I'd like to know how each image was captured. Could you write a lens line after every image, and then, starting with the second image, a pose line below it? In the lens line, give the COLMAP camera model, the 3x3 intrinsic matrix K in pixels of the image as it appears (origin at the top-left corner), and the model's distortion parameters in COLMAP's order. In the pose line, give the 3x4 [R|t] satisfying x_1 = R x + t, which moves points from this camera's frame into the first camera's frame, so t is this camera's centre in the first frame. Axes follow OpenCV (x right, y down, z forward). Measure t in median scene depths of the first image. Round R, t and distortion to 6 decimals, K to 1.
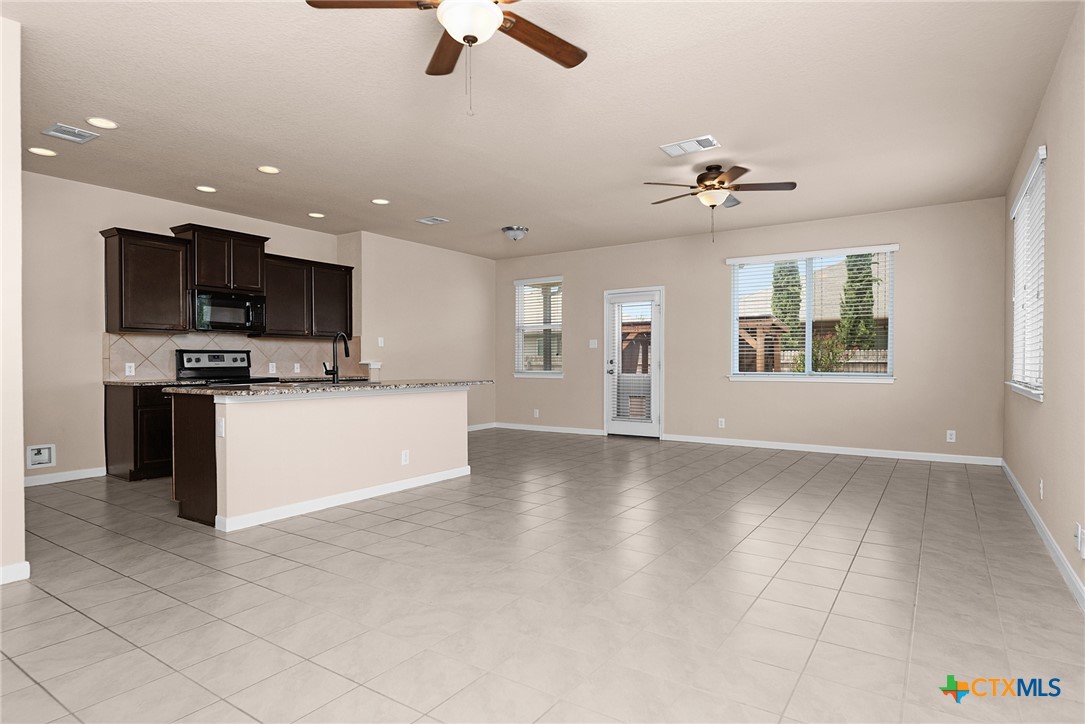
lens RADIAL K [[582.5, 0, 547.0], [0, 582.5, 364.3], [0, 0, 1]] dist [0.006528, -0.000168]
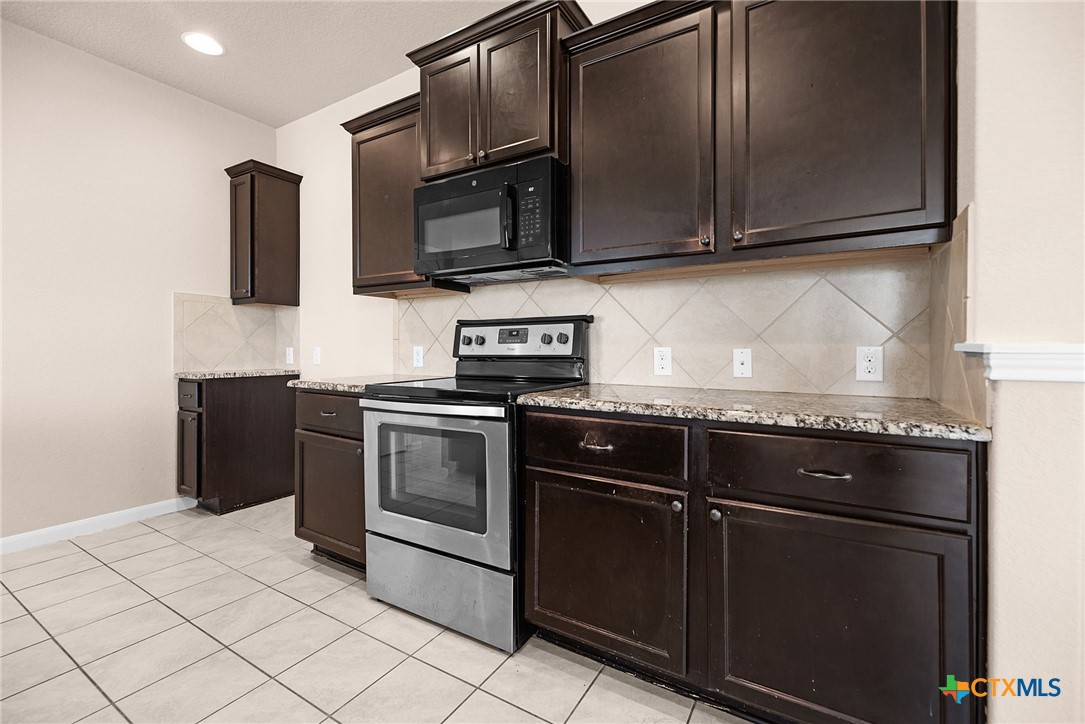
lens RADIAL K [[456.9, 0, 536.4], [0, 456.9, 348.9], [0, 0, 1]] dist [0.007564, -0.000565]
pose [[0.031406, 0.007518, -0.999478, -0.204329], [-0.001982, 0.999970, 0.007460, -0.003050], [0.999505, 0.001747, 0.031420, 0.992197]]
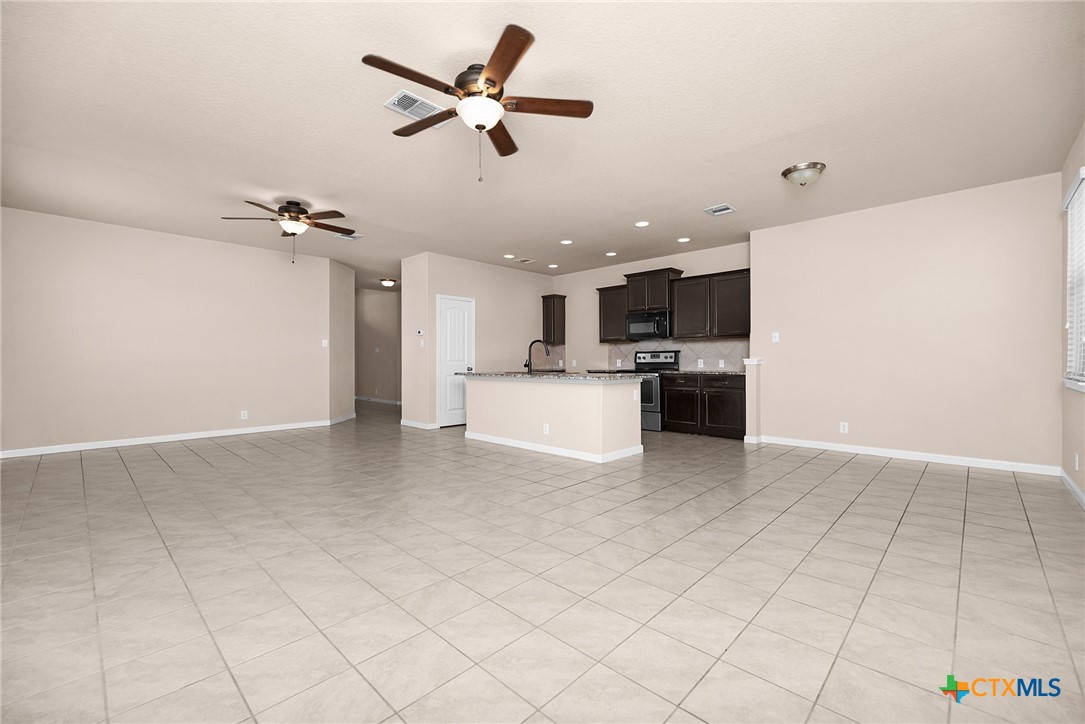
lens RADIAL K [[456.9, 0, 541.6], [0, 456.9, 362.3], [0, 0, 1]] dist [0.007564, -0.000565]
pose [[-0.158702, 0.005491, -0.987311, 0.628613], [0.001534, 0.999985, 0.005315, -0.001891], [0.987325, -0.000671, -0.158708, 0.885411]]
